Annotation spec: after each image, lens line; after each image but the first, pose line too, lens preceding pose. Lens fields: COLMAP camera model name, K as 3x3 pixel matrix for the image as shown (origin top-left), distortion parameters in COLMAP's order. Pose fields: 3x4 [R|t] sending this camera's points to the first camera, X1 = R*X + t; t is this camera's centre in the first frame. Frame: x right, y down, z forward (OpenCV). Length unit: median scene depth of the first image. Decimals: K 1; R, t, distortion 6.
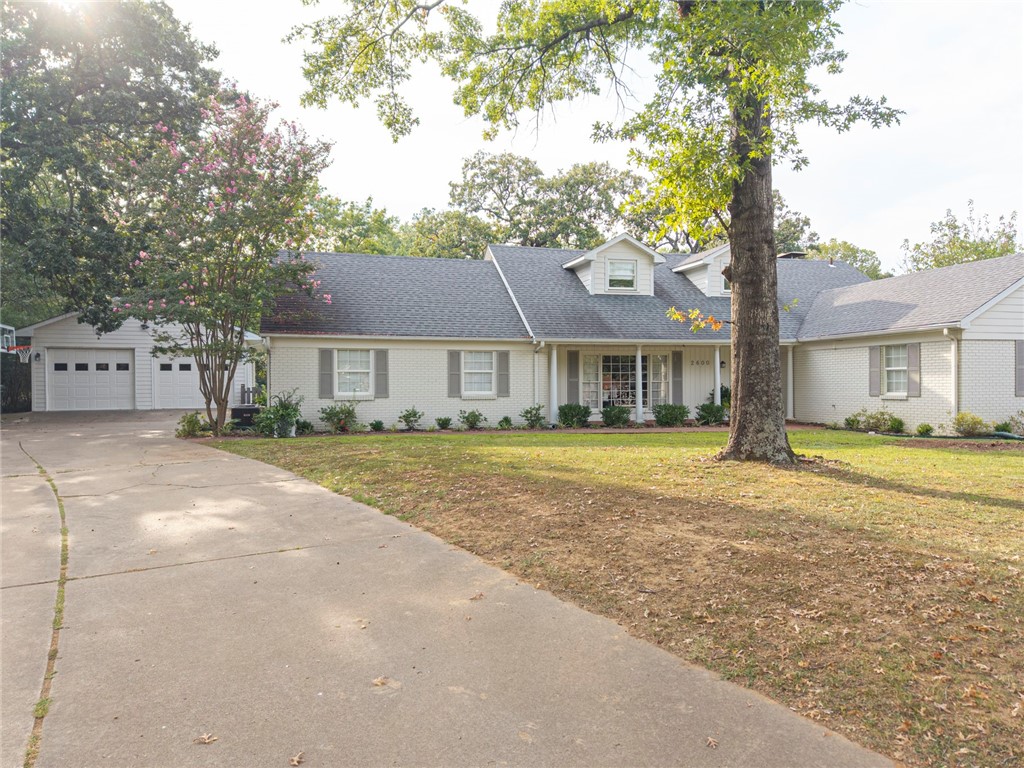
lens RADIAL K [[689.9, 0, 512.2], [0, 689.9, 388.5], [0, 0, 1]] dist [0.016444, -0.005411]
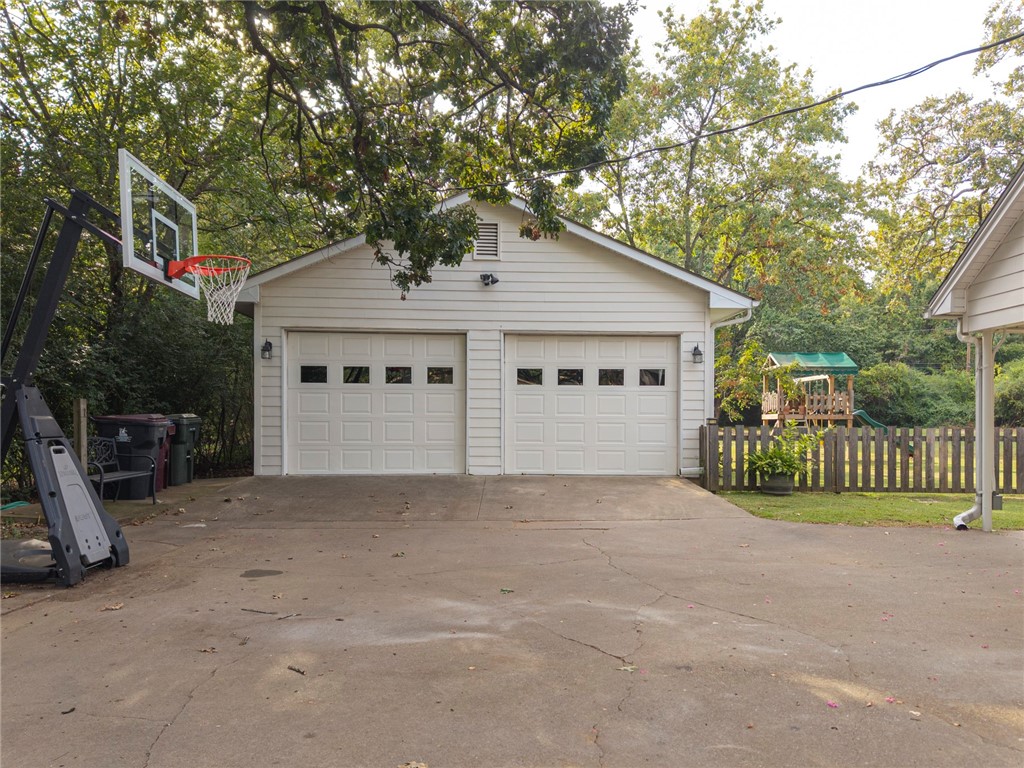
lens RADIAL K [[732.3, 0, 513.7], [0, 732.3, 430.2], [0, 0, 1]] dist [0.002961, 0.000637]
pose [[0.959625, 0.011499, -0.281048, -0.564764], [-0.010674, 0.999933, 0.004464, 0.000214], [0.281081, -0.001284, 0.959683, 0.838012]]
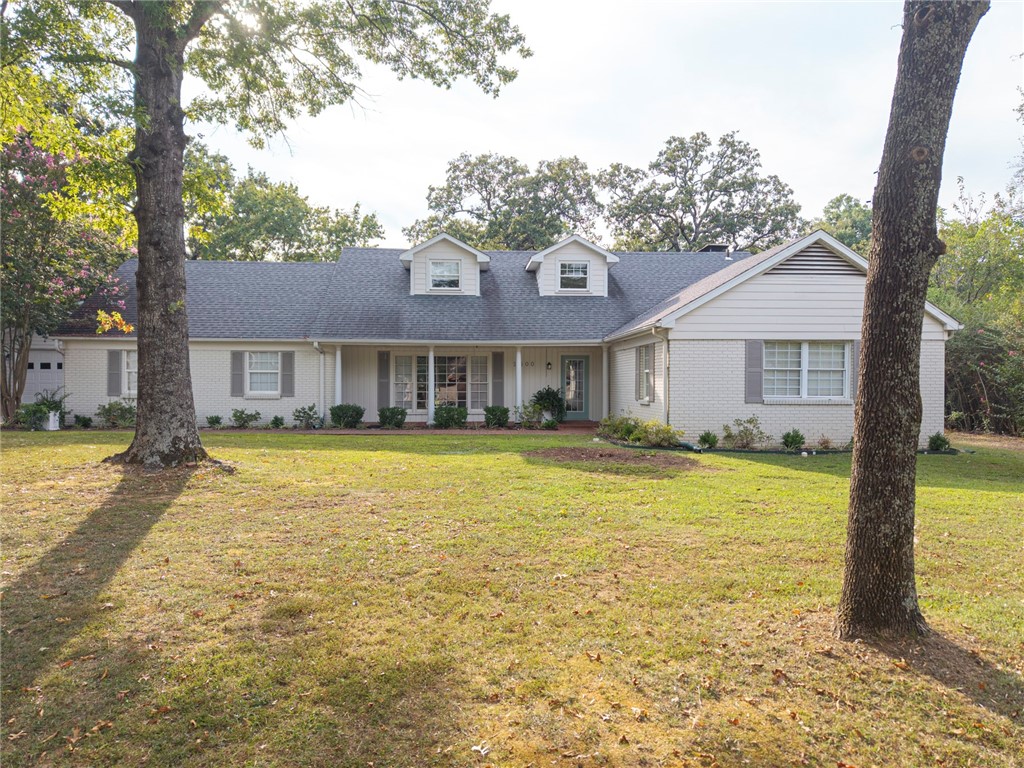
lens RADIAL K [[687.1, 0, 512.0], [0, 687.1, 384.0], [0, 0, 1]] dist [0.018667, -0.015768]
pose [[0.977911, 0.008352, -0.208856, 0.530472], [-0.009389, 0.999948, -0.003976, -0.005720], [0.208812, 0.005850, 0.977938, 0.067451]]
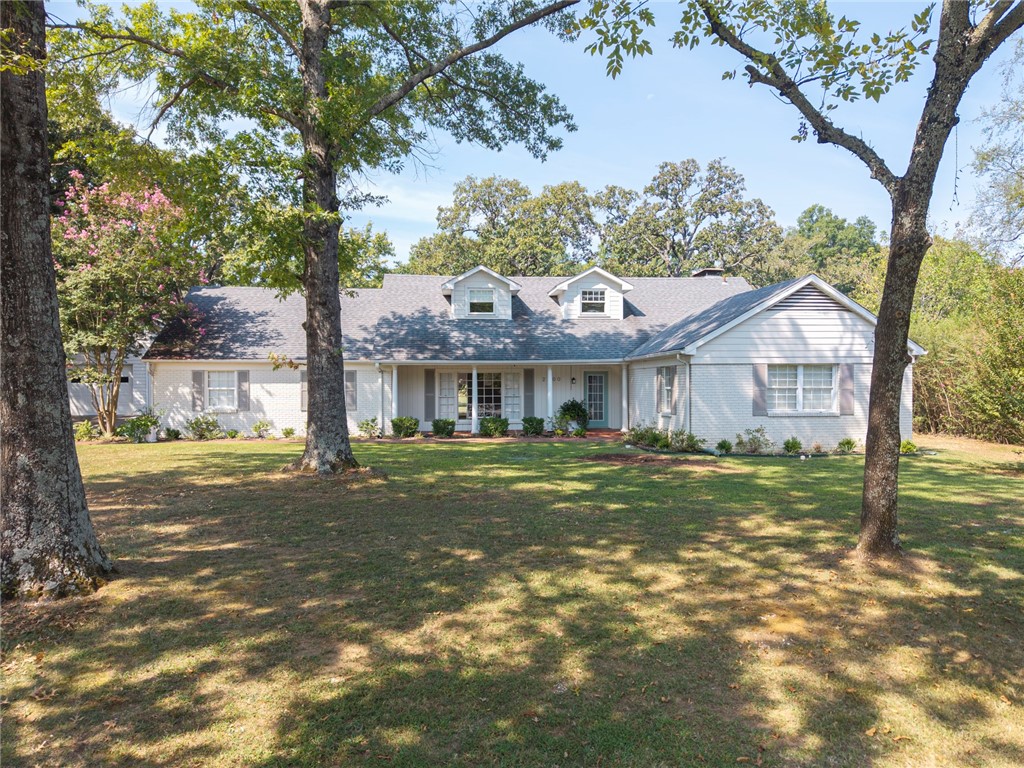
lens RADIAL K [[685.6, 0, 513.0], [0, 685.6, 384.3], [0, 0, 1]] dist [0.058672, -0.077489]
pose [[0.984813, 0.002095, -0.173607, 0.466846], [-0.003175, 0.999977, -0.005942, -0.025966], [0.173590, 0.006403, 0.984797, -0.108762]]
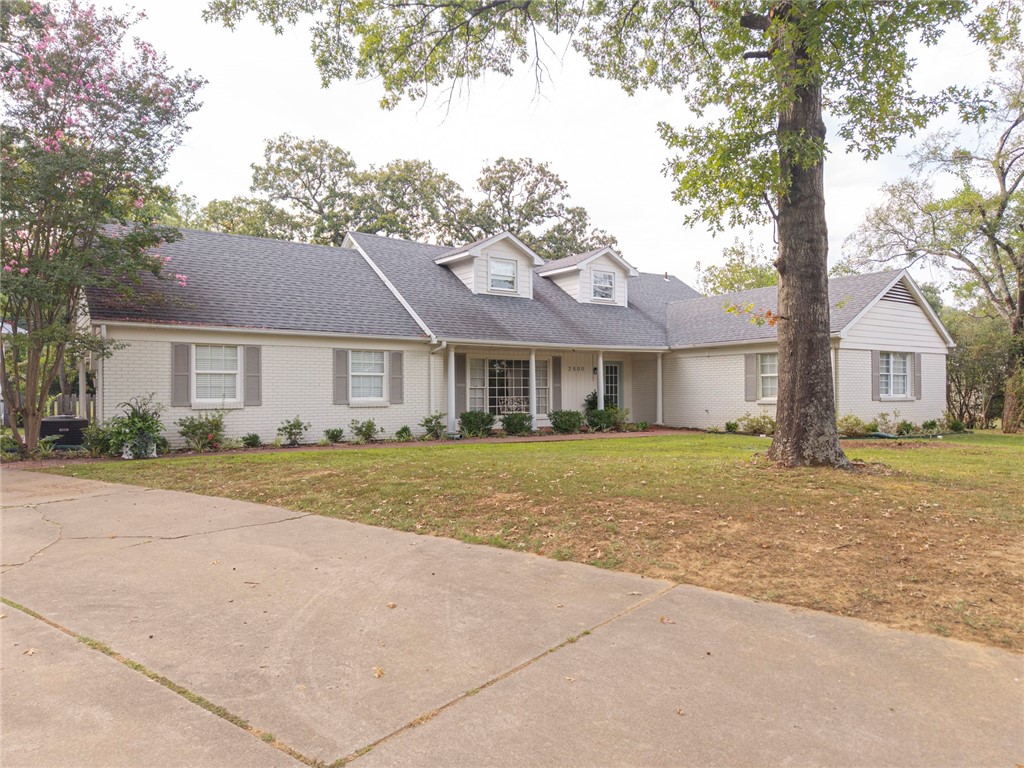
lens RADIAL K [[690.4, 0, 514.7], [0, 690.4, 380.9], [0, 0, 1]] dist [0.035524, -0.022062]
pose [[0.938757, 0.005754, 0.344531, -0.174105], [0.003127, 0.999677, -0.025215, 0.005523], [-0.344565, 0.024748, 0.938436, 0.126298]]
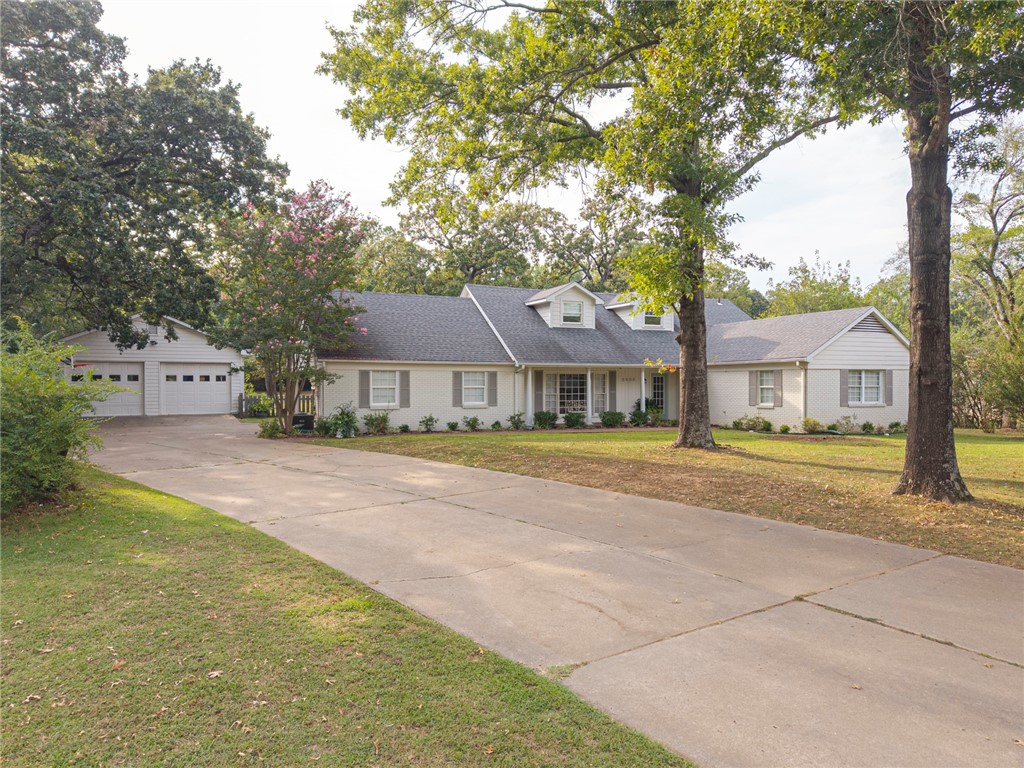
lens RADIAL K [[685.6, 0, 513.0], [0, 685.6, 384.3], [0, 0, 1]] dist [0.058672, -0.077489]
pose [[0.986993, 0.003916, 0.160713, -0.187792], [-0.002712, 0.999967, -0.007710, -0.020246], [-0.160738, 0.007174, 0.986971, -0.316465]]
